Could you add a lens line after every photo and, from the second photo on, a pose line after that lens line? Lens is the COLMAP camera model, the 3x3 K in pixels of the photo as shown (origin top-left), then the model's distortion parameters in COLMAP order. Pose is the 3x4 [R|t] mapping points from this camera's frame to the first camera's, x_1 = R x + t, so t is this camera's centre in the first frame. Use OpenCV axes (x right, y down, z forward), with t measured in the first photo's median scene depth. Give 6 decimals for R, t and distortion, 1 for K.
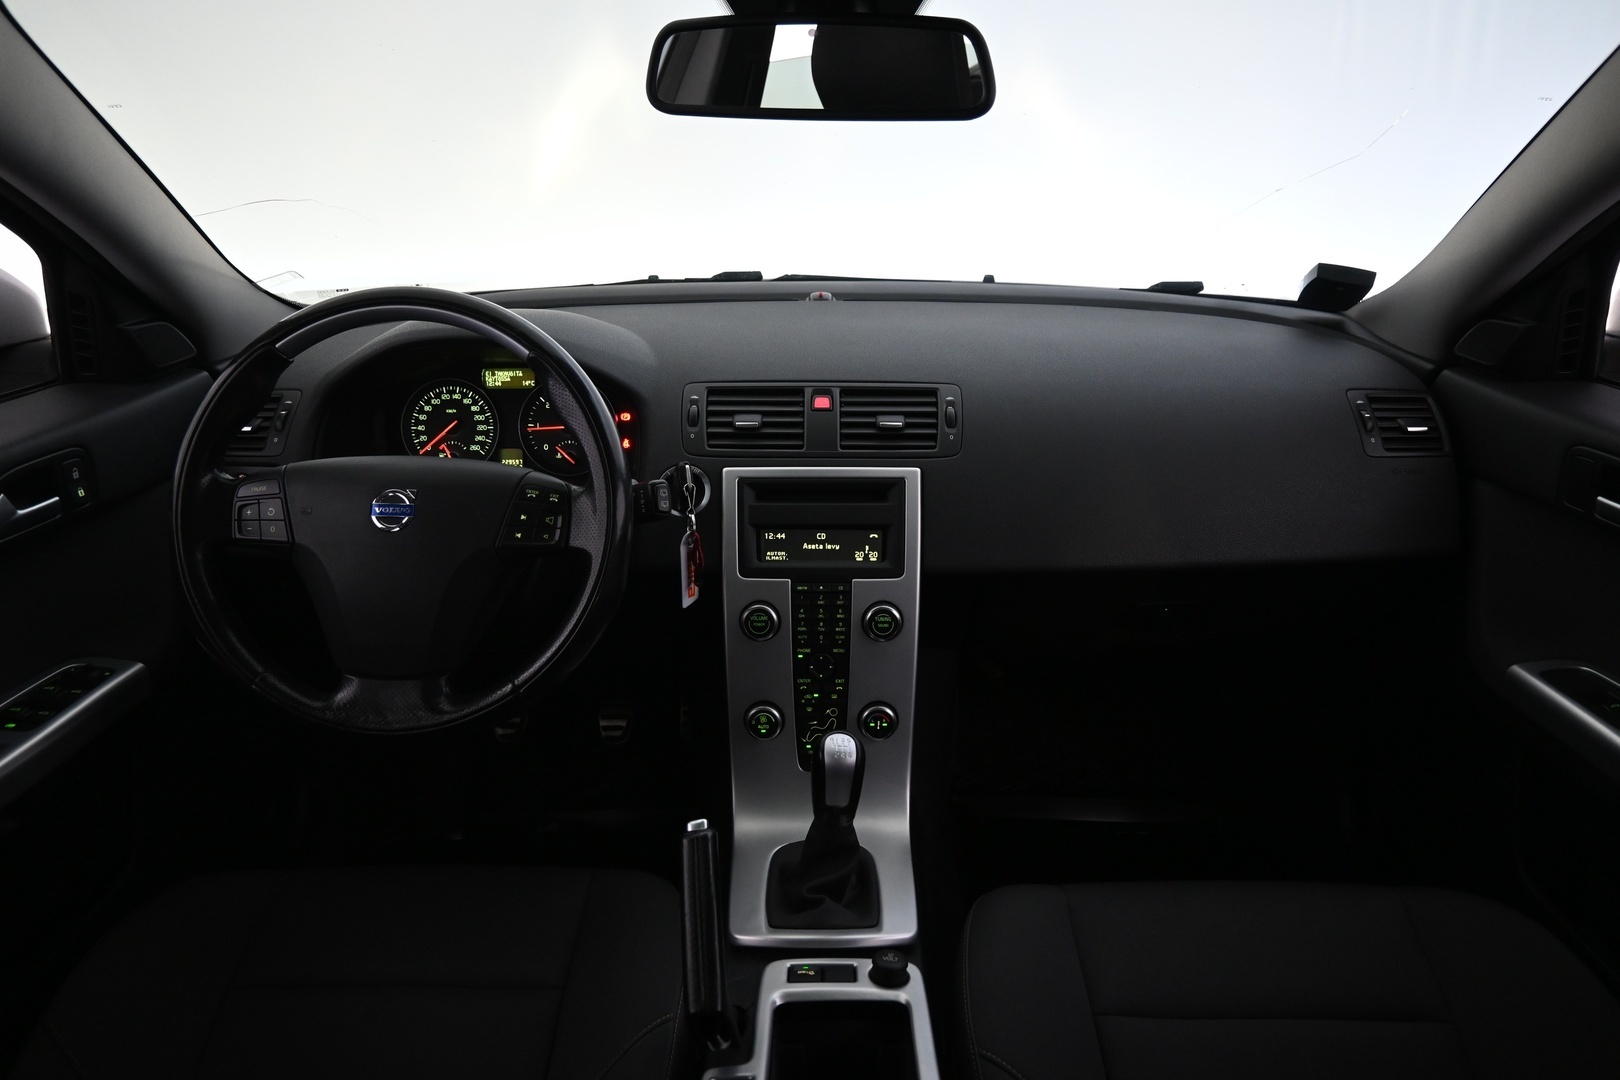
lens RADIAL K [[1113.2, 0, 810.0], [0, 1113.2, 540.0], [0, 0, 1]] dist [0.017665, -0.028493]
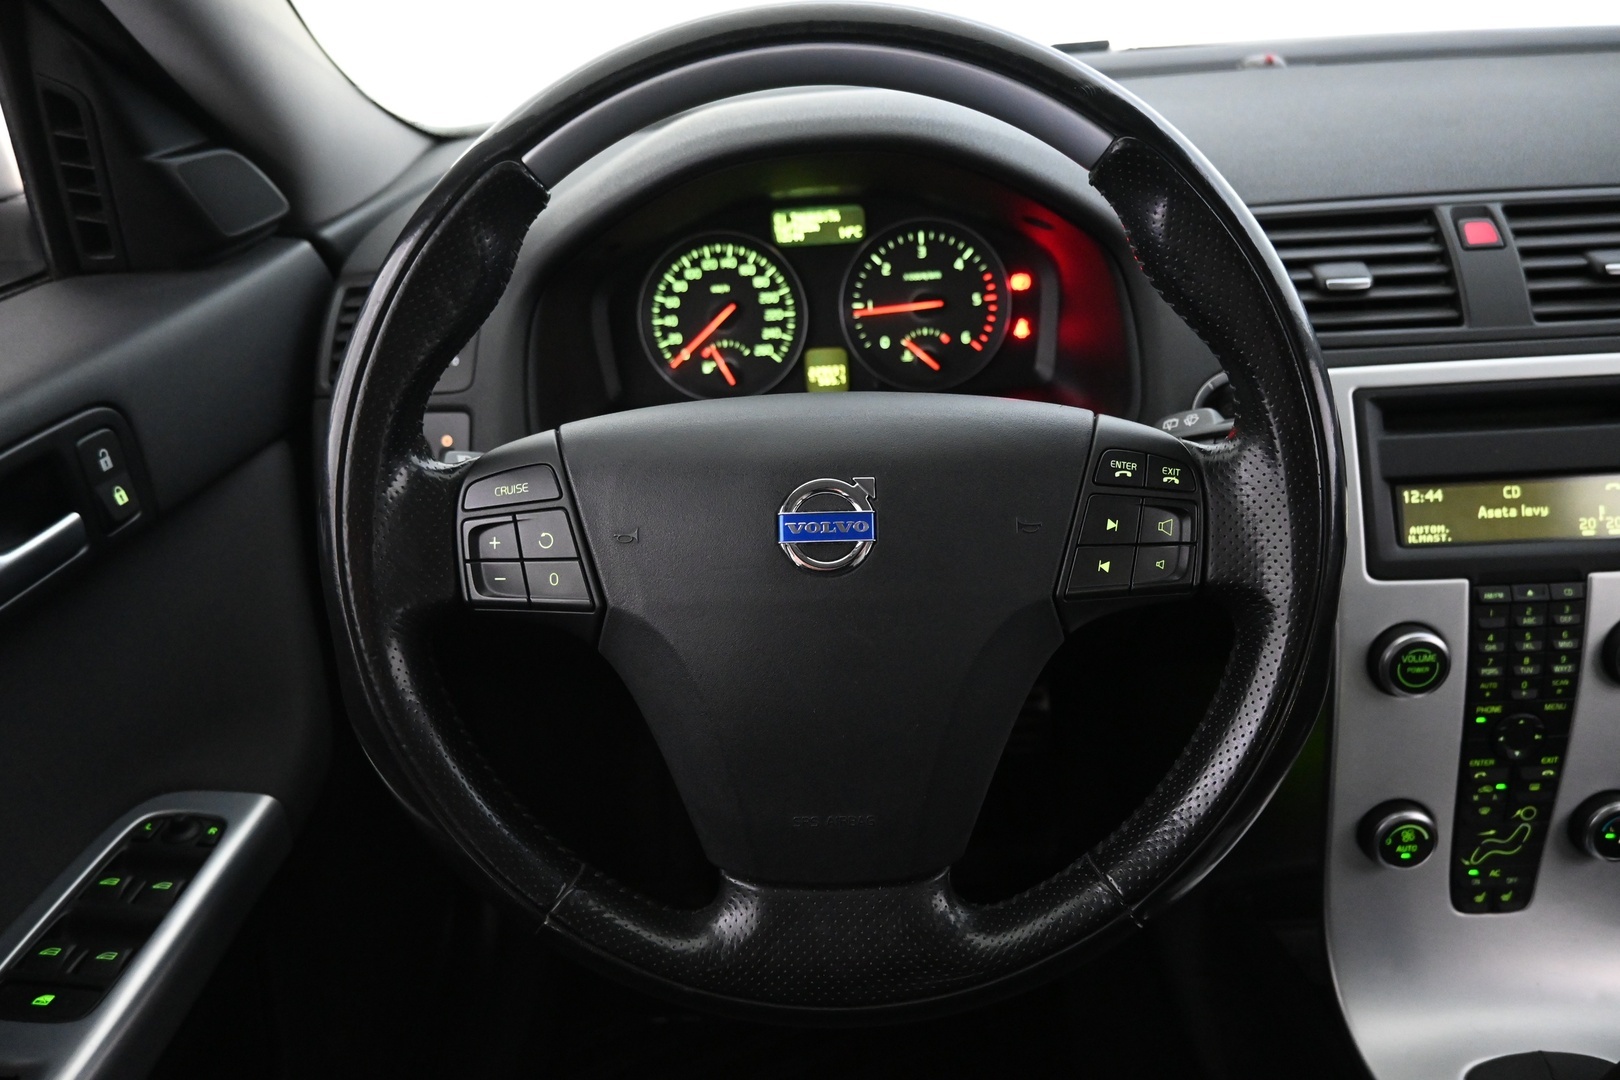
lens RADIAL K [[1114.0, 0, 810.0], [0, 1114.0, 540.0], [0, 0, 1]] dist [0.001375, -0.001952]
pose [[0.998444, -0.050953, -0.022655, -0.311345], [0.053389, 0.990769, 0.124605, -0.064625], [0.016097, -0.125621, 0.991948, 0.472109]]
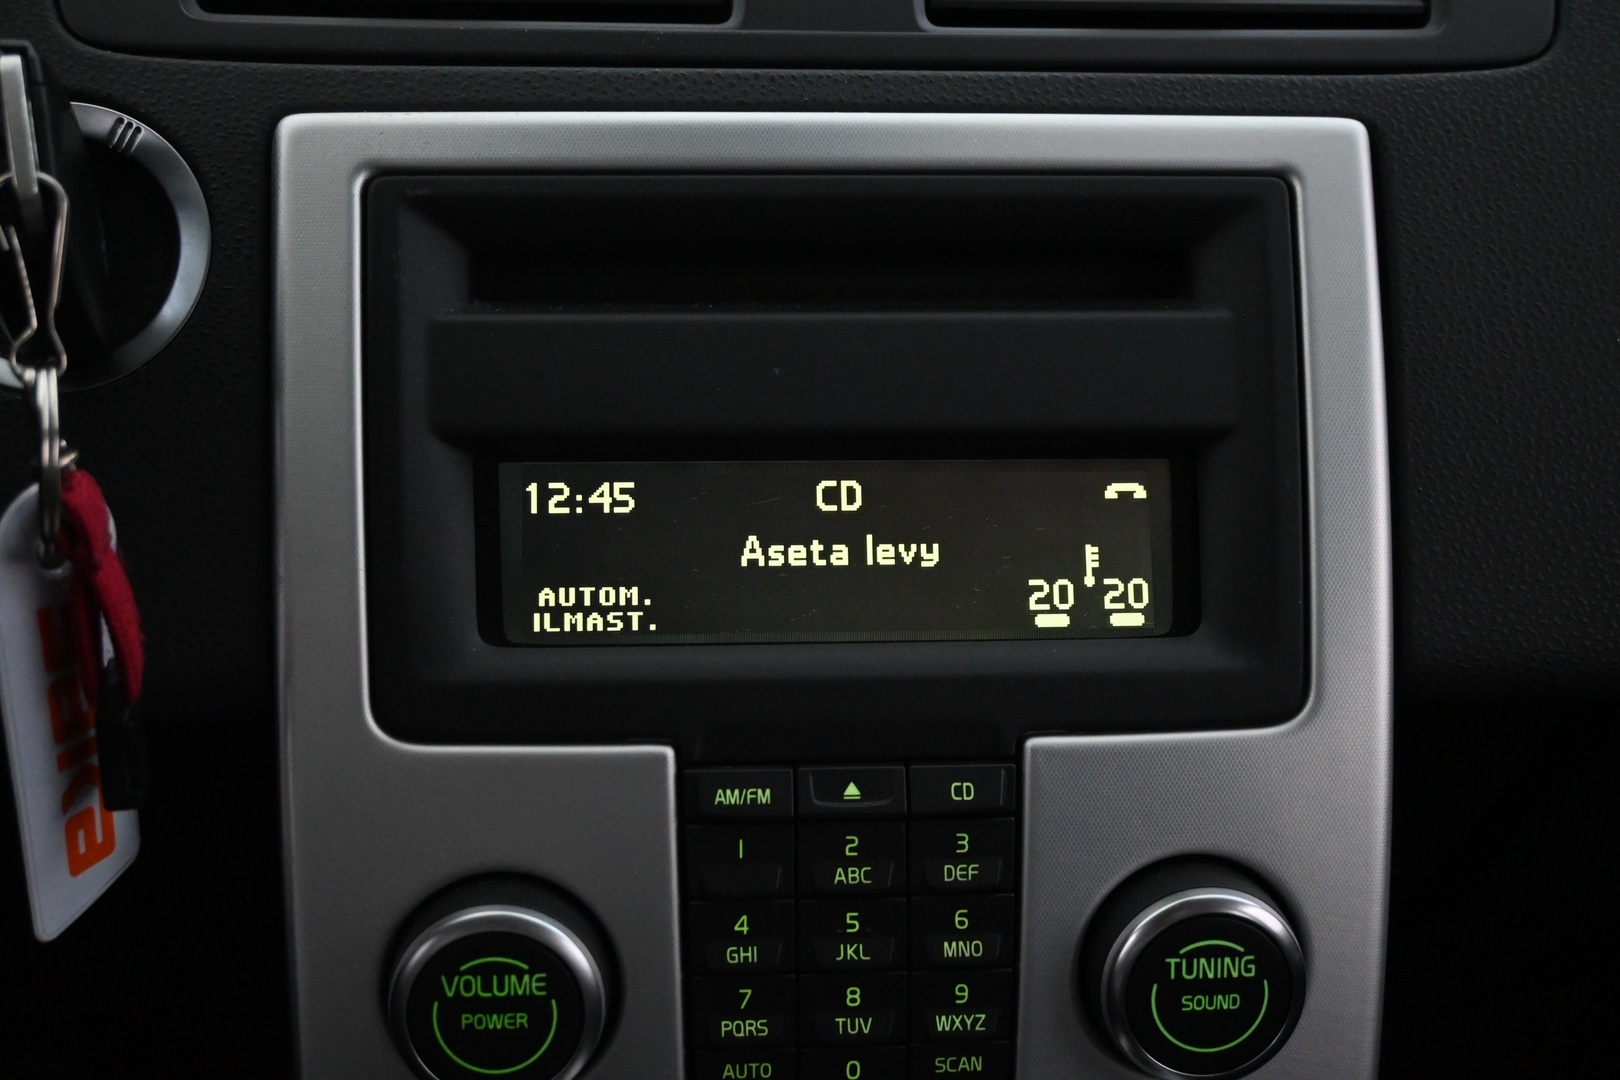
lens RADIAL K [[1942.5, 0, 810.0], [0, 1942.5, 540.0], [0, 0, 1]] dist [-0.002525, 0.001329]
pose [[0.996157, -0.013474, 0.086548, -0.022004], [0.011008, 0.999522, 0.028905, -0.005471], [-0.086896, -0.027842, 0.995828, 0.689842]]
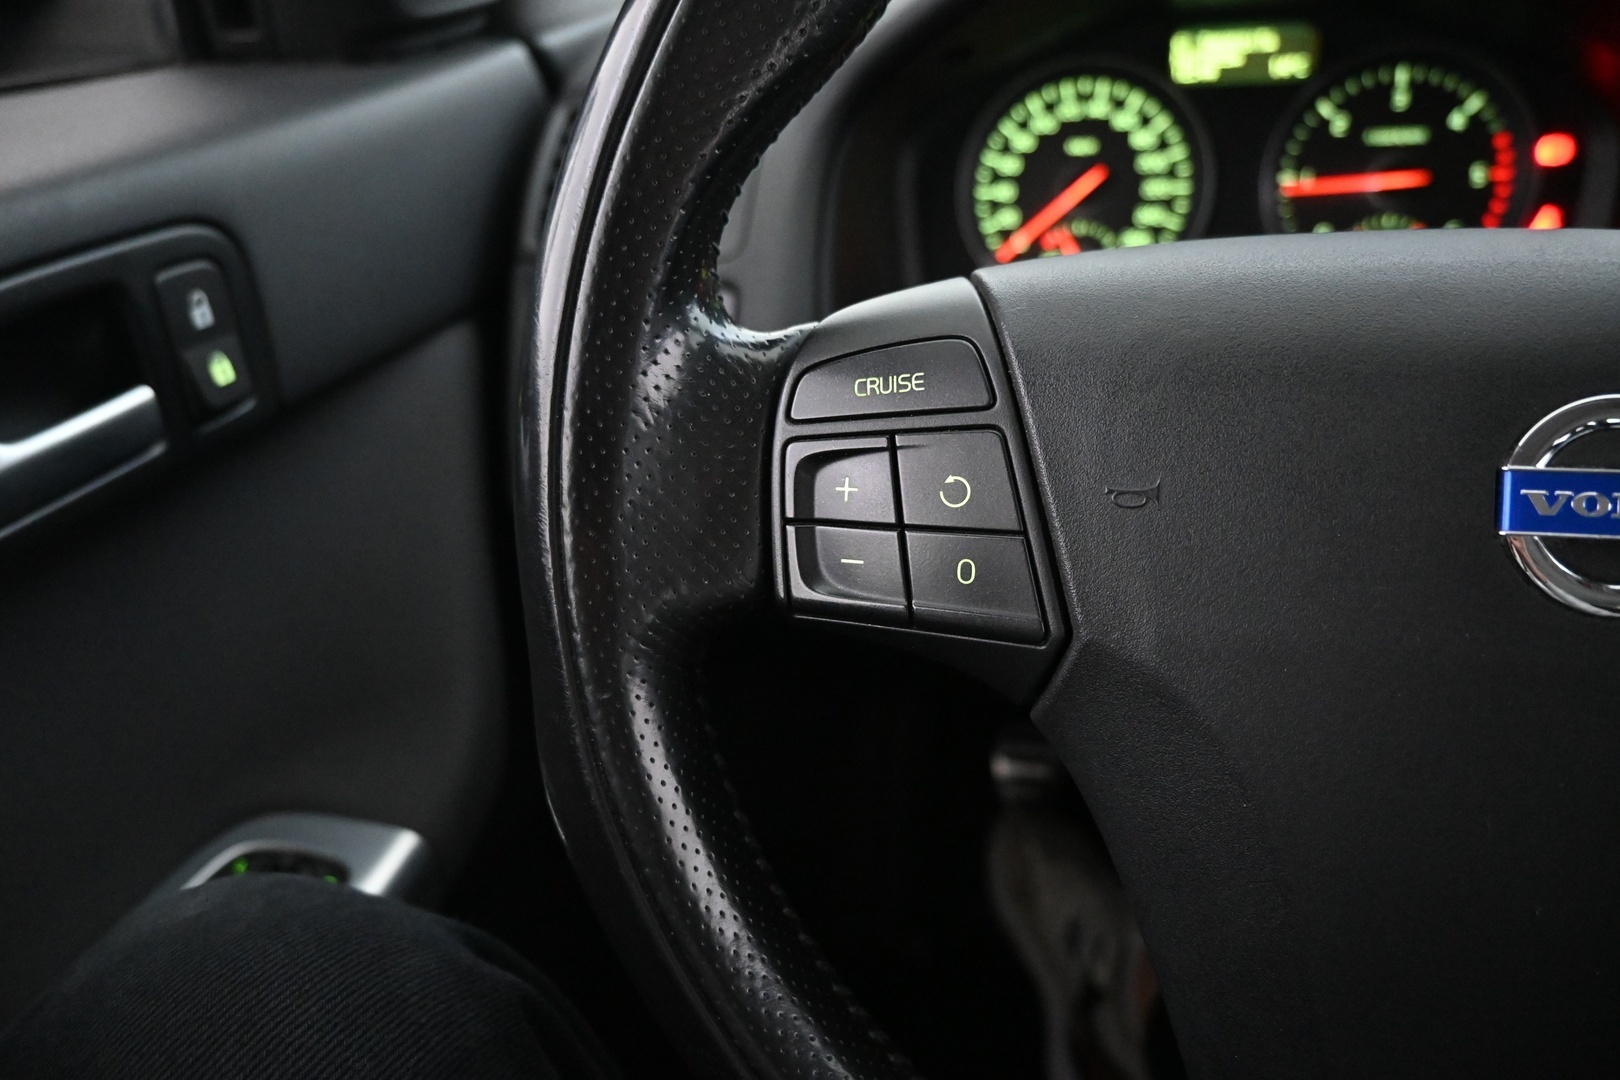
lens RADIAL K [[1136.0, 0, 810.0], [0, 1136.0, 540.0], [0, 0, 1]] dist [-0.013733, -0.001926]
pose [[0.986294, 0.026055, -0.162930, -0.403401], [-0.001885, 0.989169, 0.146772, -0.041572], [0.164990, -0.144453, 0.975660, 0.658126]]
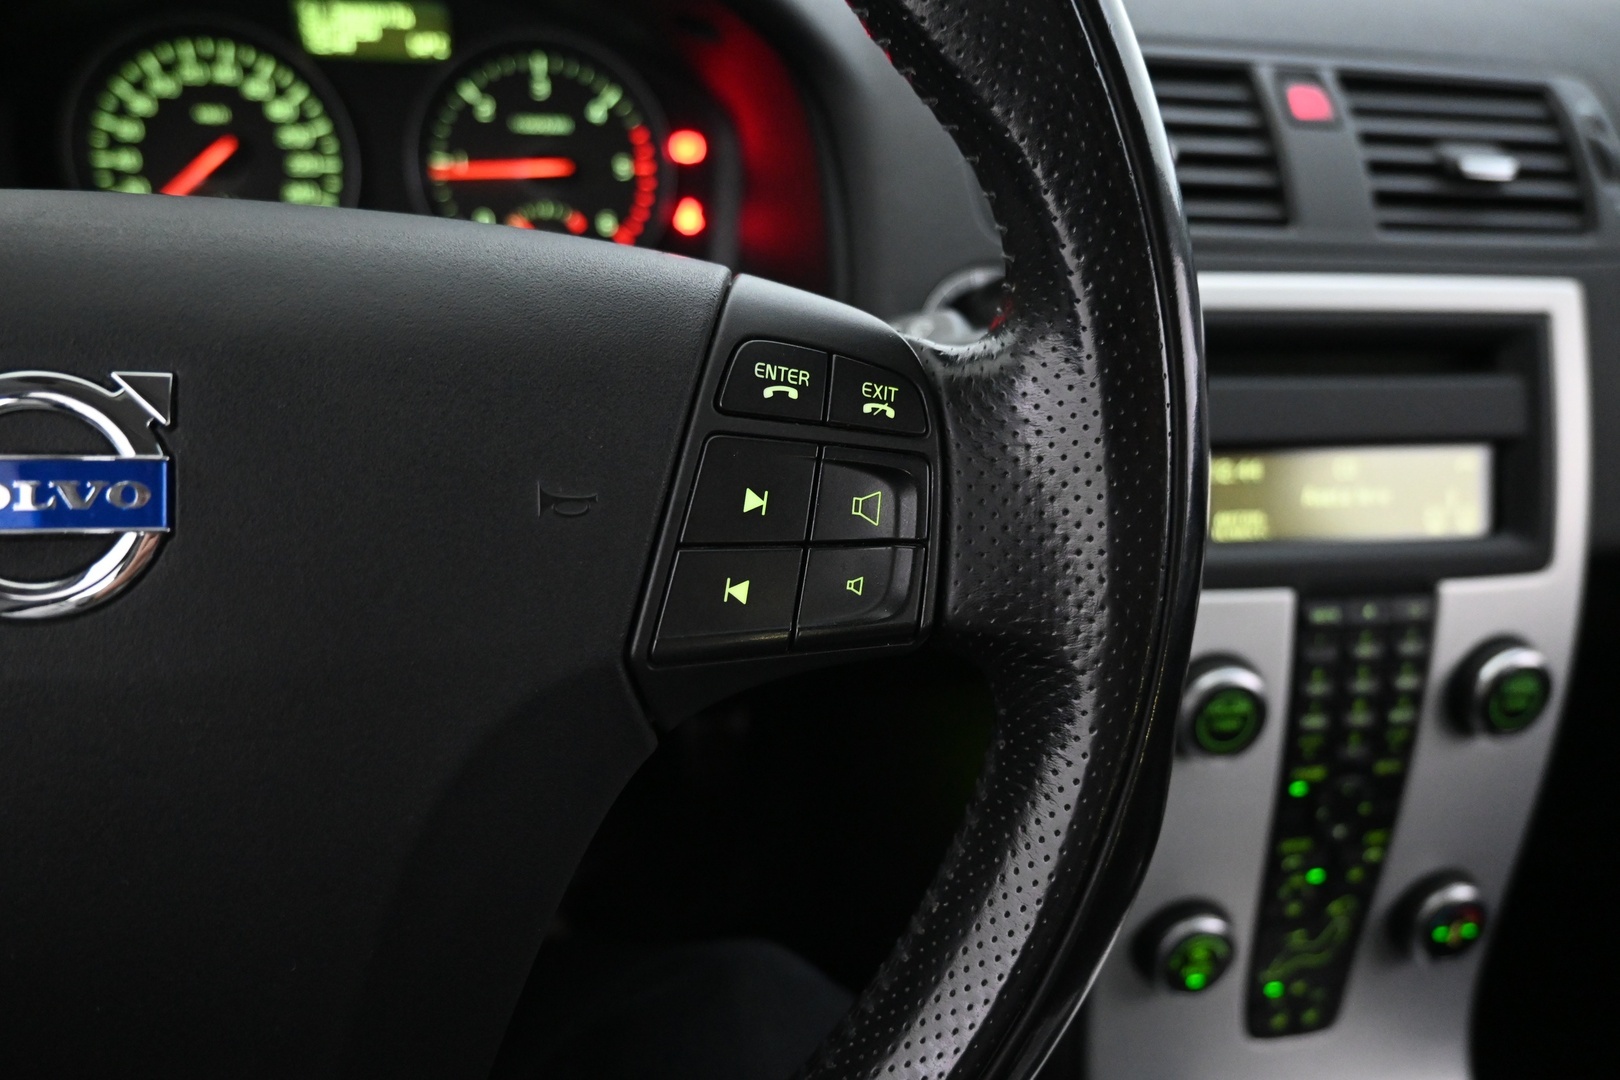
lens RADIAL K [[1113.2, 0, 810.0], [0, 1113.2, 540.0], [0, 0, 1]] dist [0.017665, -0.028493]
pose [[0.976761, -0.037193, 0.211079, -0.246436], [0.004594, 0.988235, 0.152873, -0.038000], [-0.214282, -0.148350, 0.965441, 0.676434]]
